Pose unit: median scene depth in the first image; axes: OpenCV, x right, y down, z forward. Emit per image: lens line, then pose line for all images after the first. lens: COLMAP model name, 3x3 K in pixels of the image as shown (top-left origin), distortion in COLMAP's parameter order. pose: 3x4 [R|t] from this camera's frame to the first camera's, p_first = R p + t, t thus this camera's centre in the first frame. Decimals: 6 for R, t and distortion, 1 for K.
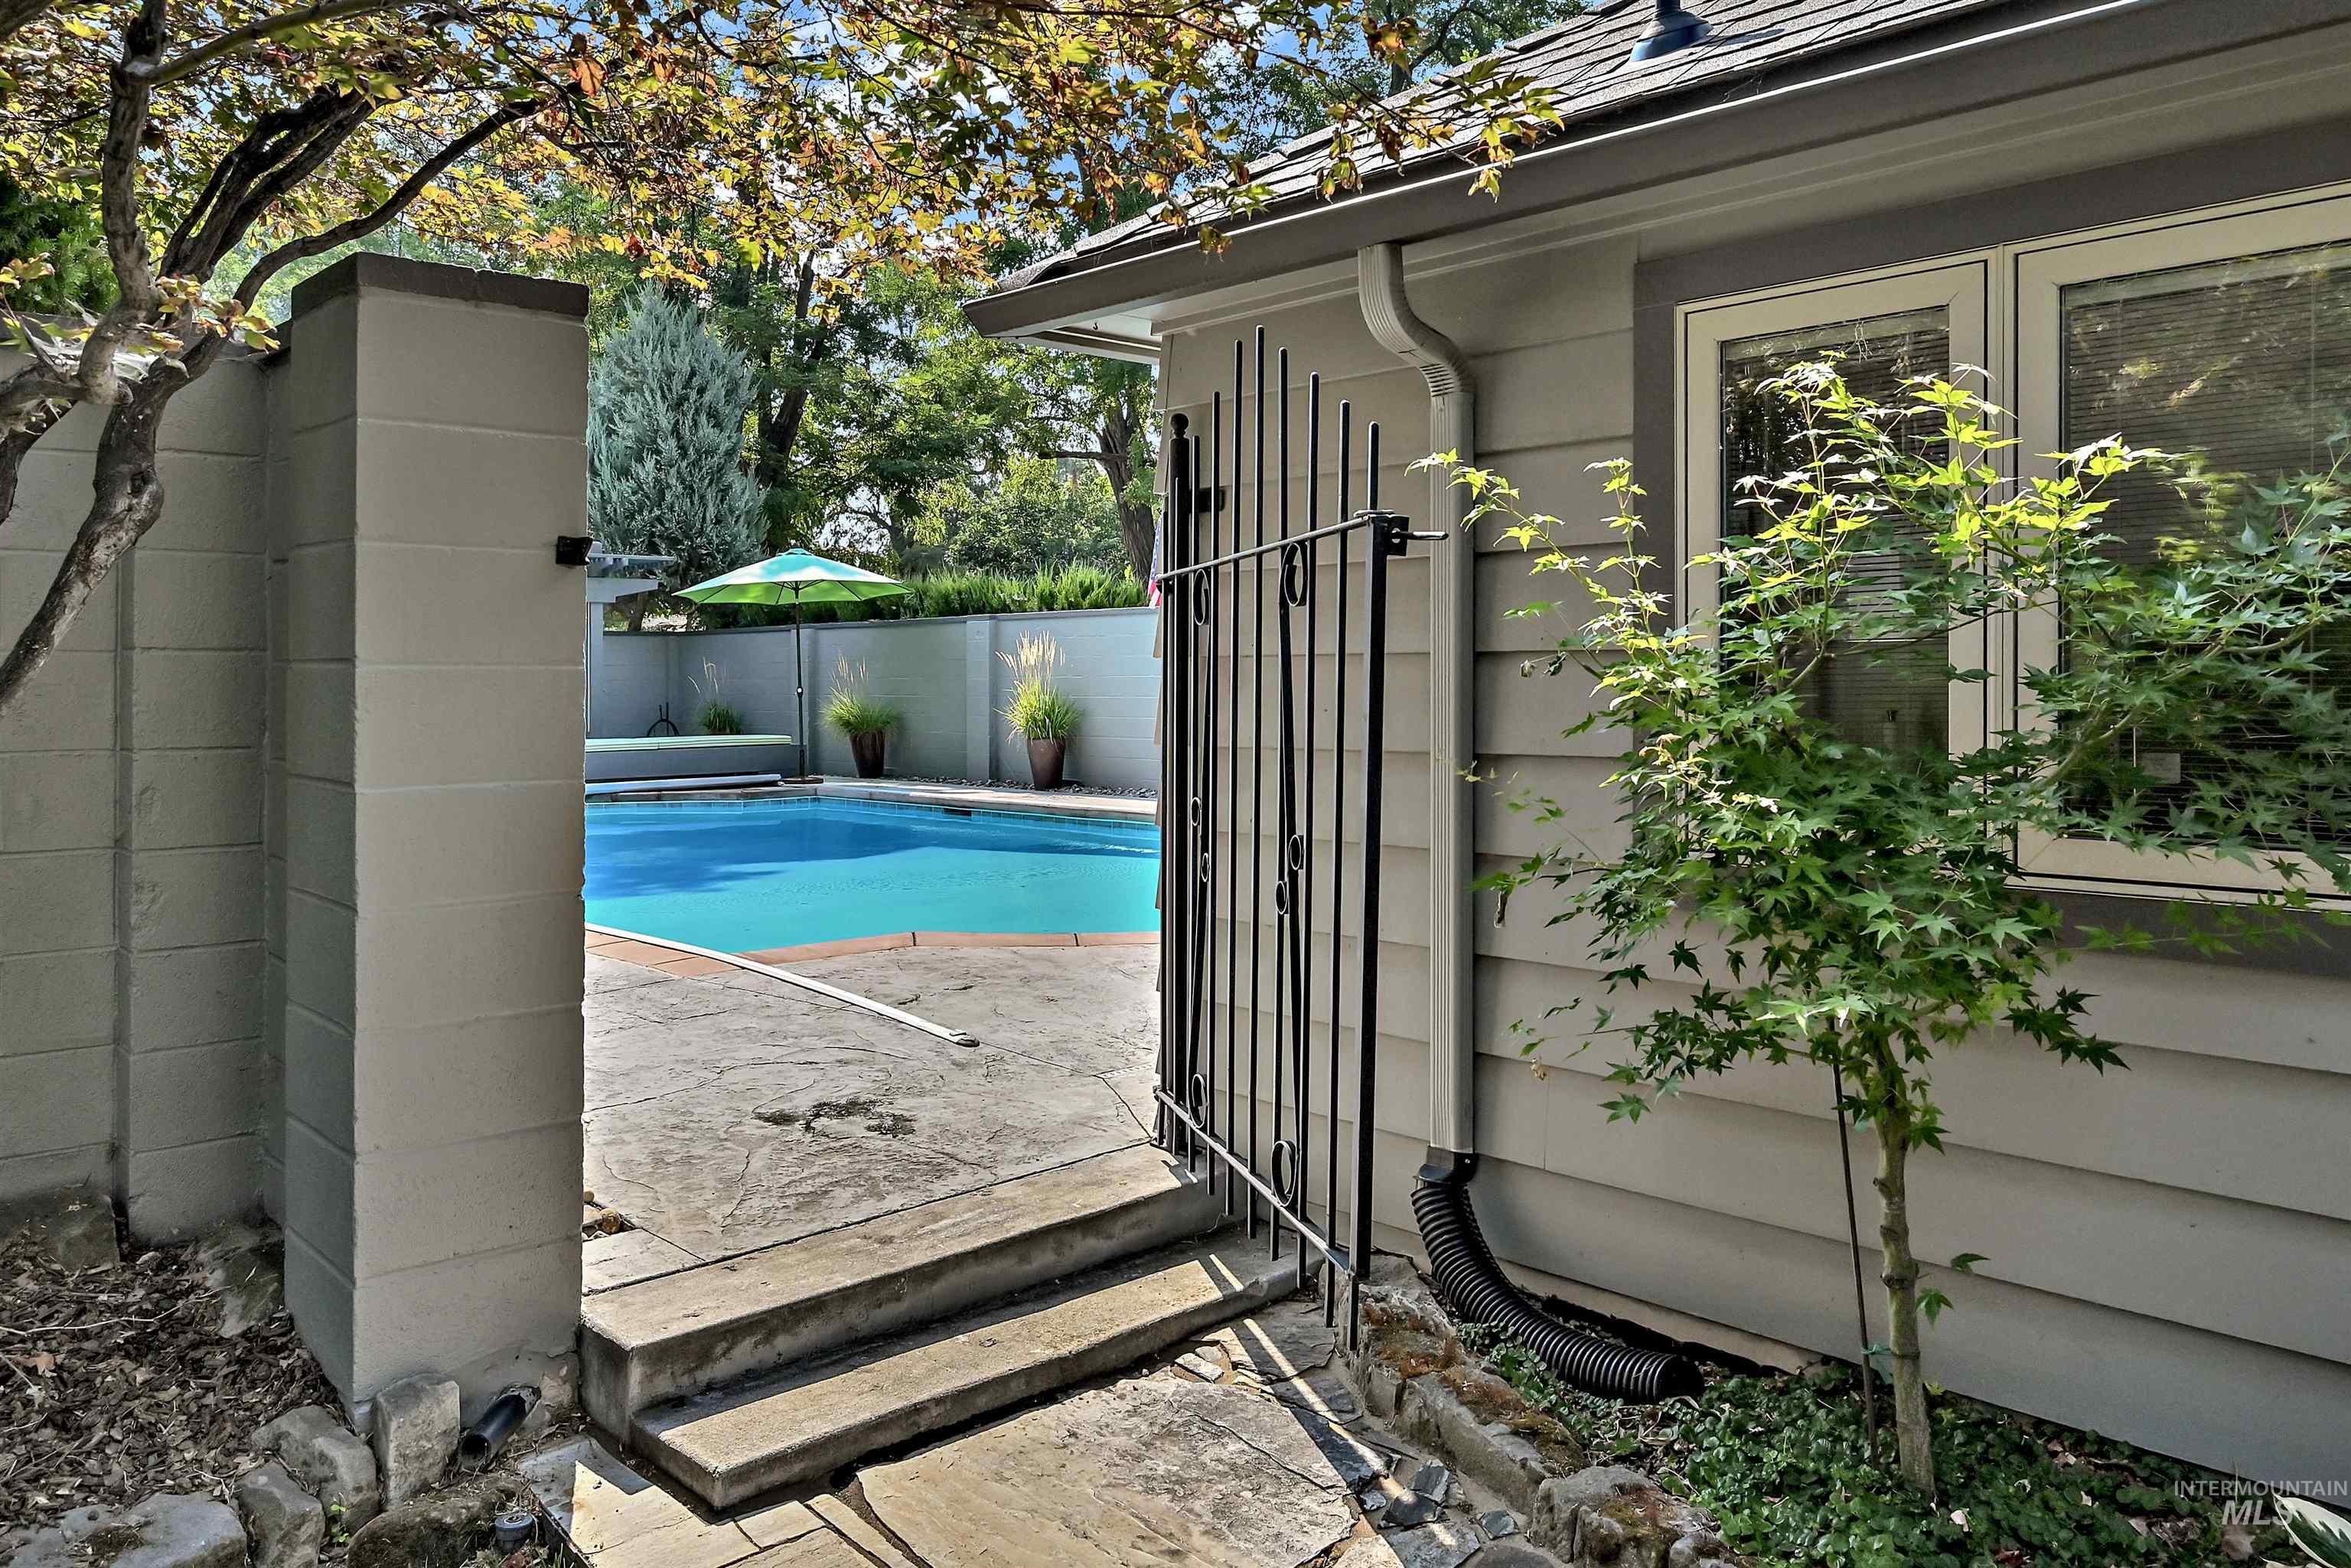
lens RADIAL K [[1666.0, 0, 1175.5], [0, 1666.0, 784.0], [0, 0, 1]] dist [-0.001314, -0.000303]
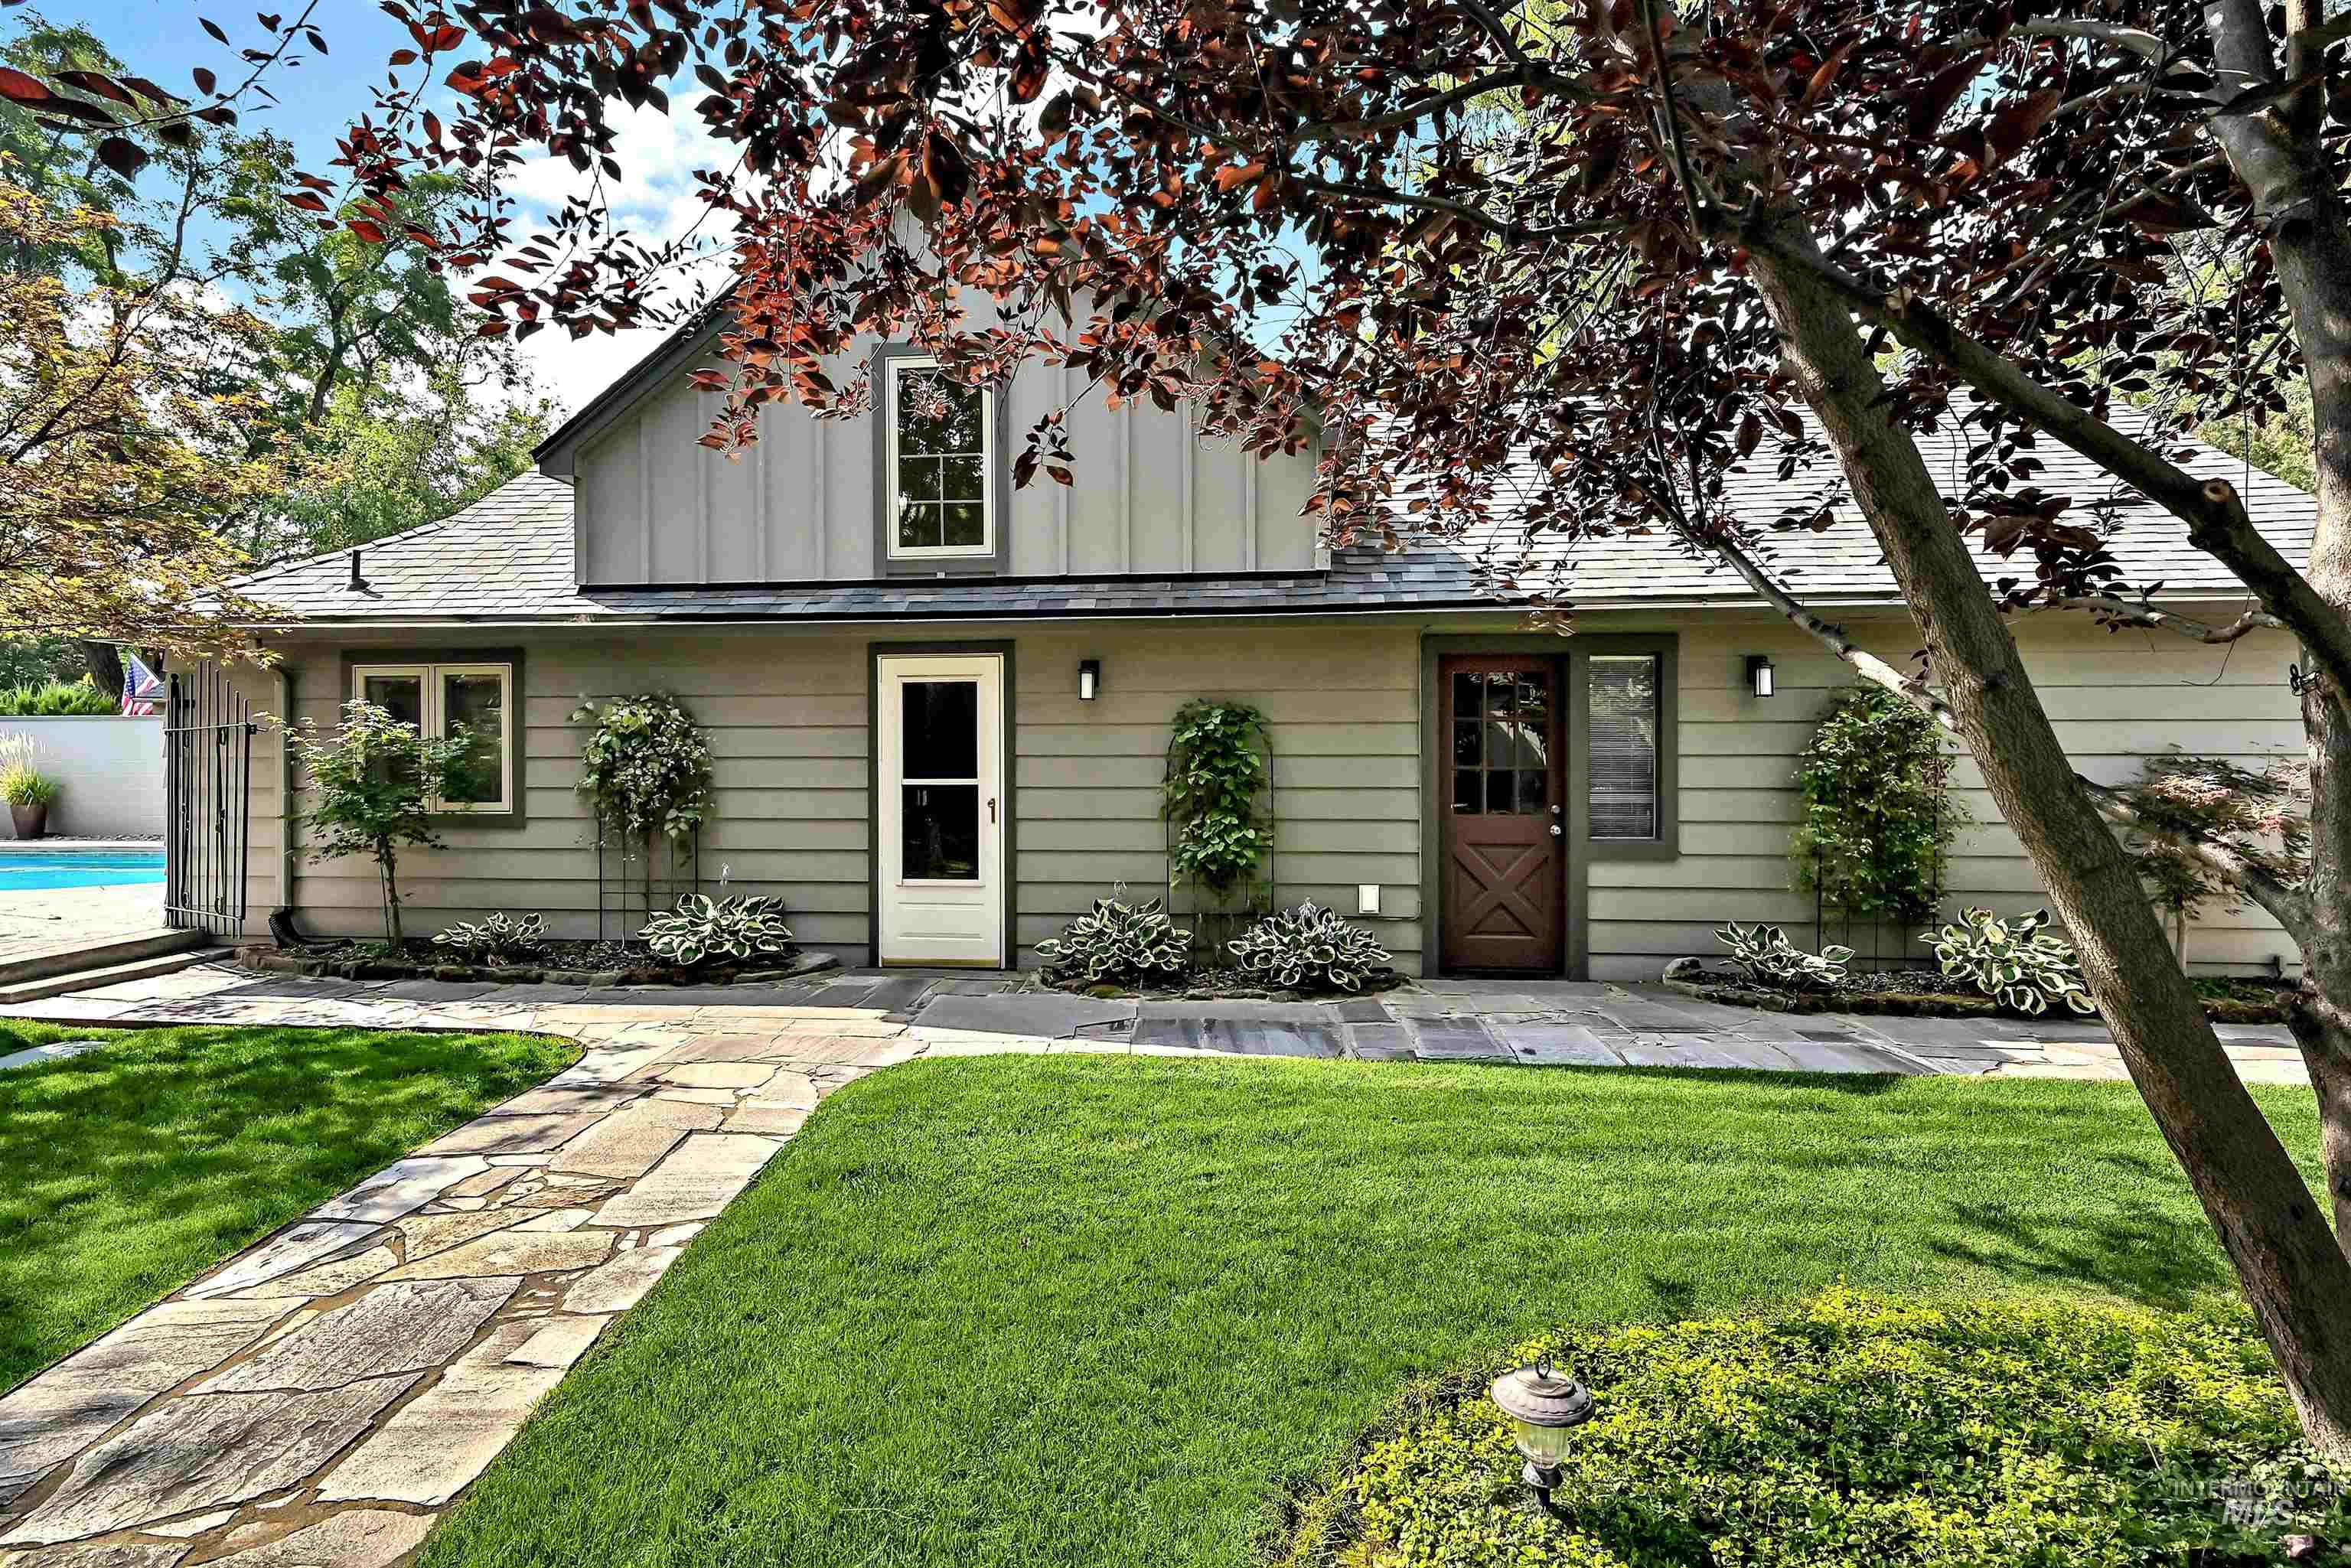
lens RADIAL K [[1200.3, 0, 1175.5], [0, 1200.3, 784.0], [0, 0, 1]] dist [-0.000153, 0.000501]
pose [[0.751675, -0.004381, 0.659519, -0.016356], [0.035558, 0.998793, -0.033892, 0.025340], [-0.658575, 0.048927, 0.750923, -0.423457]]
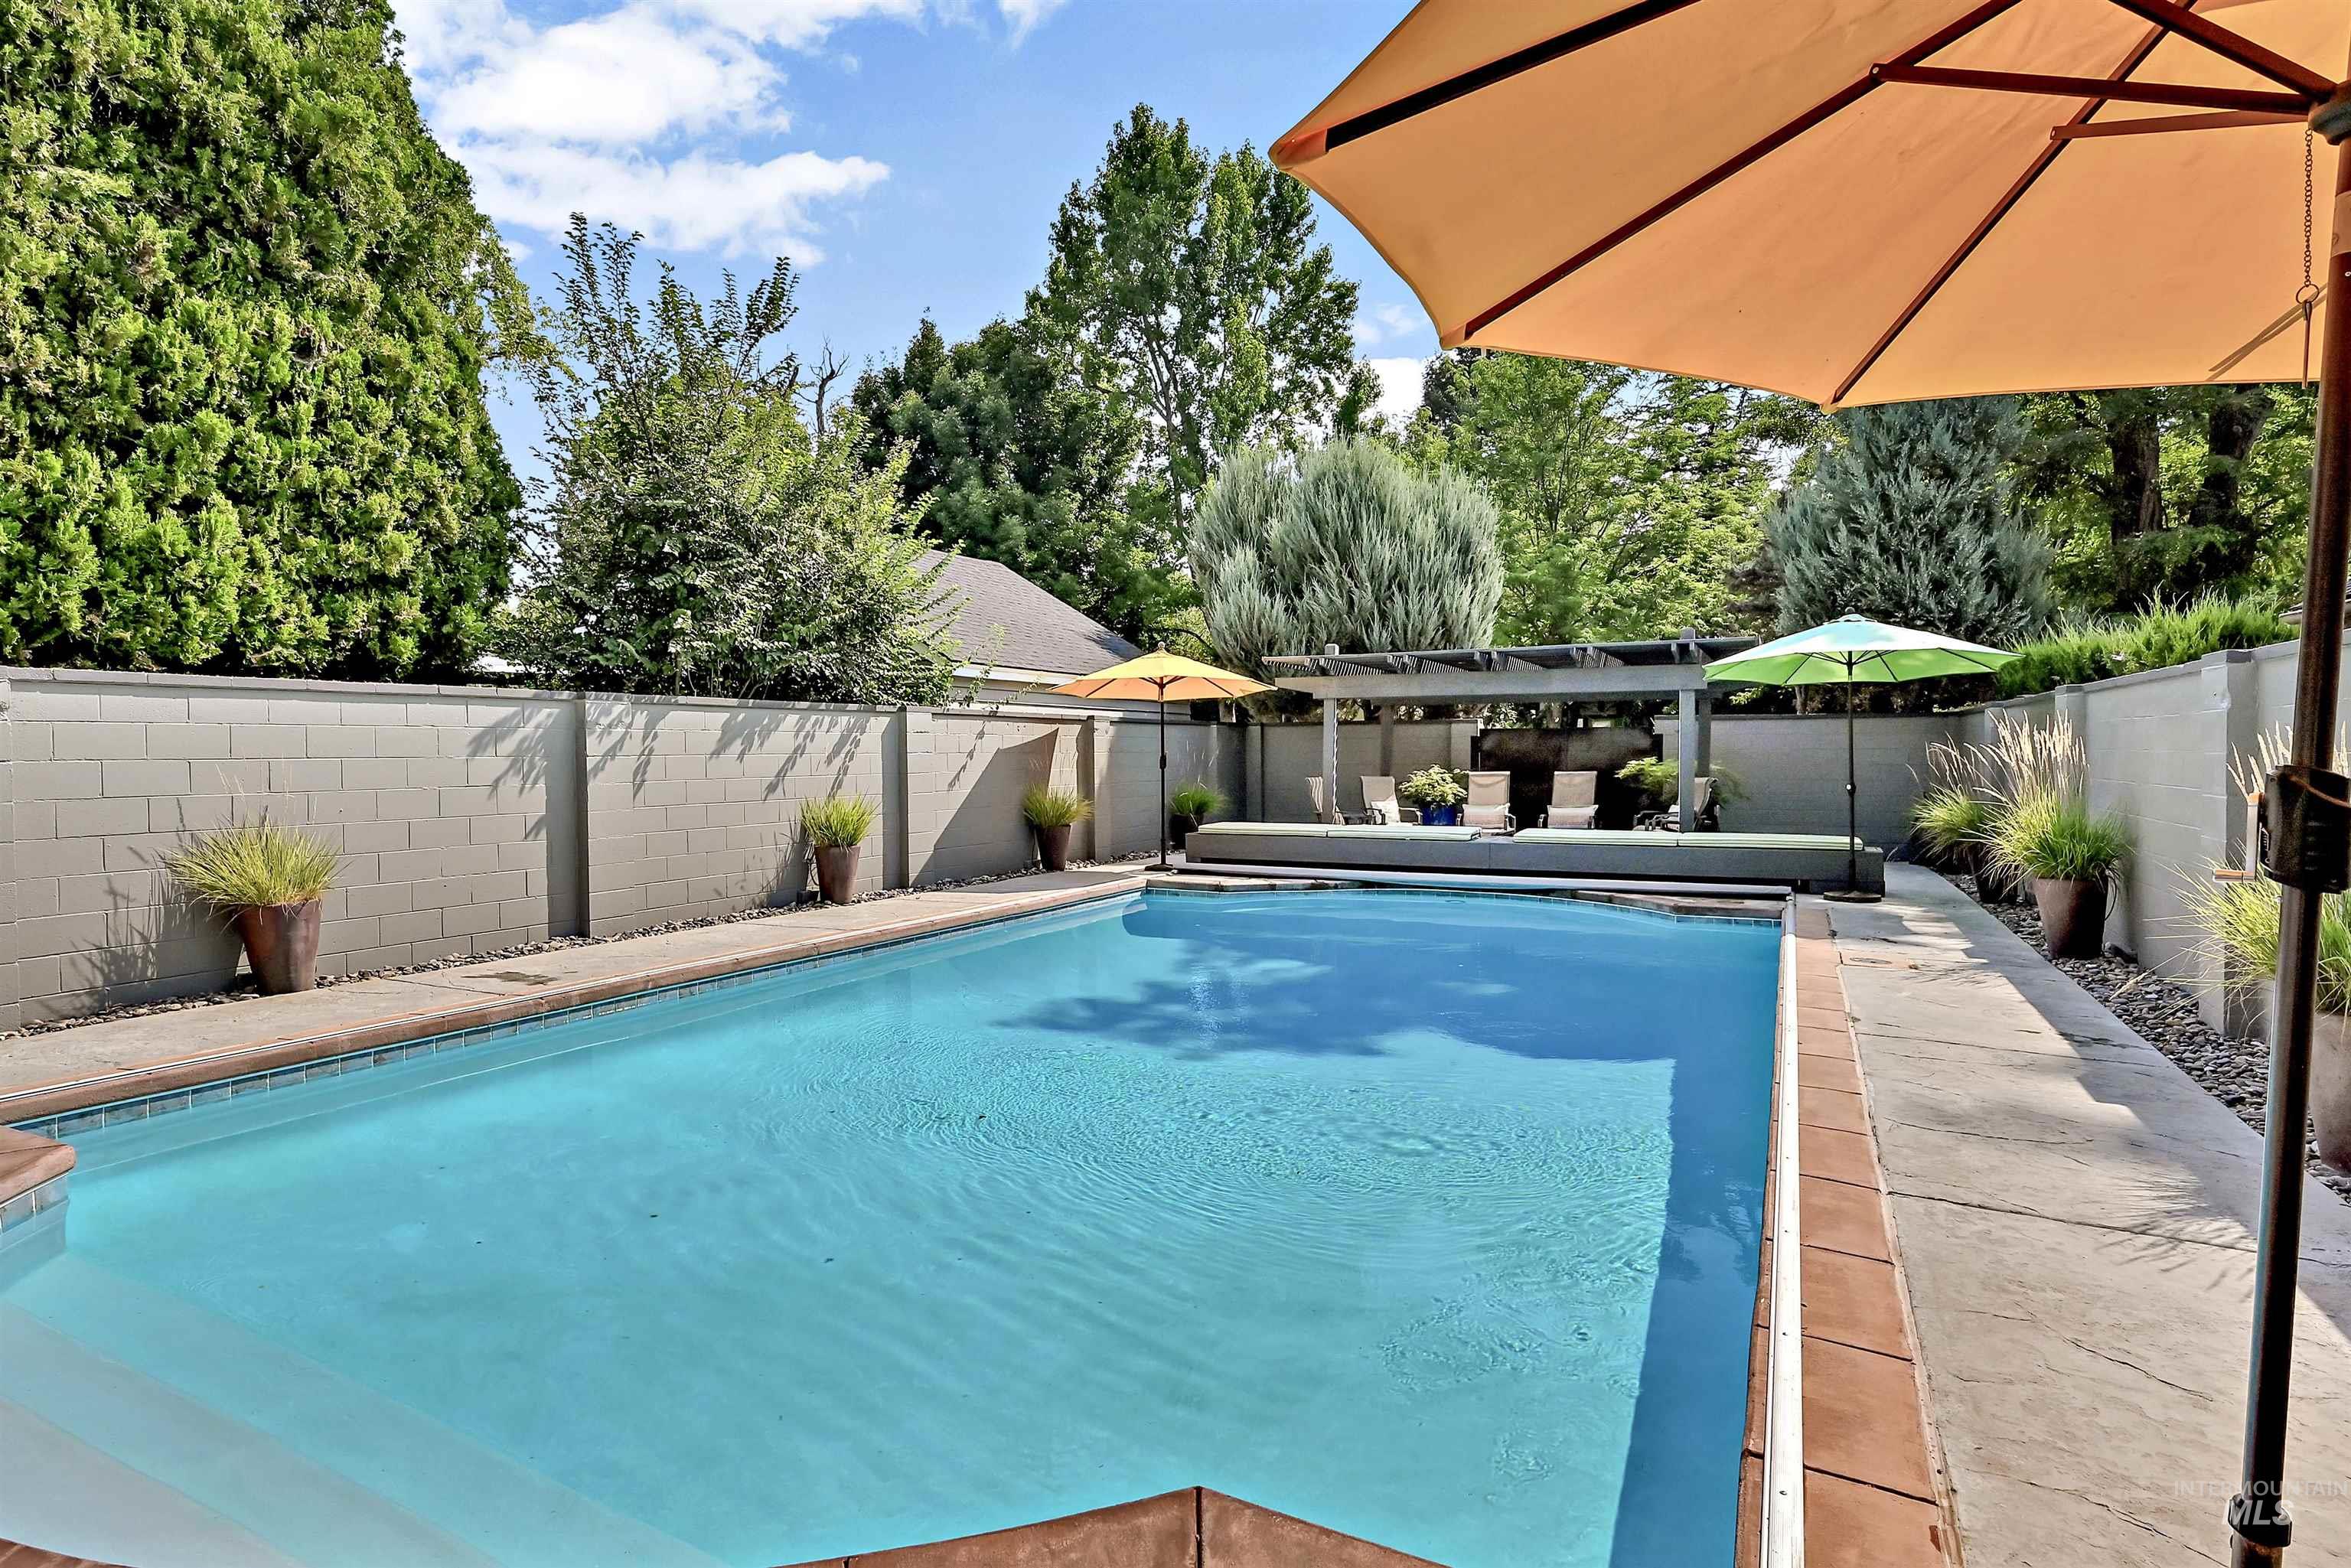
lens RADIAL K [[1240.0, 0, 1169.0], [0, 1240.0, 792.1], [0, 0, 1]] dist [0.000521, -0.000348]
pose [[0.348143, 0.030890, -0.936932, 0.278956], [-0.055792, 0.998368, 0.012184, -0.051785], [0.935780, 0.048031, 0.349298, 0.579115]]
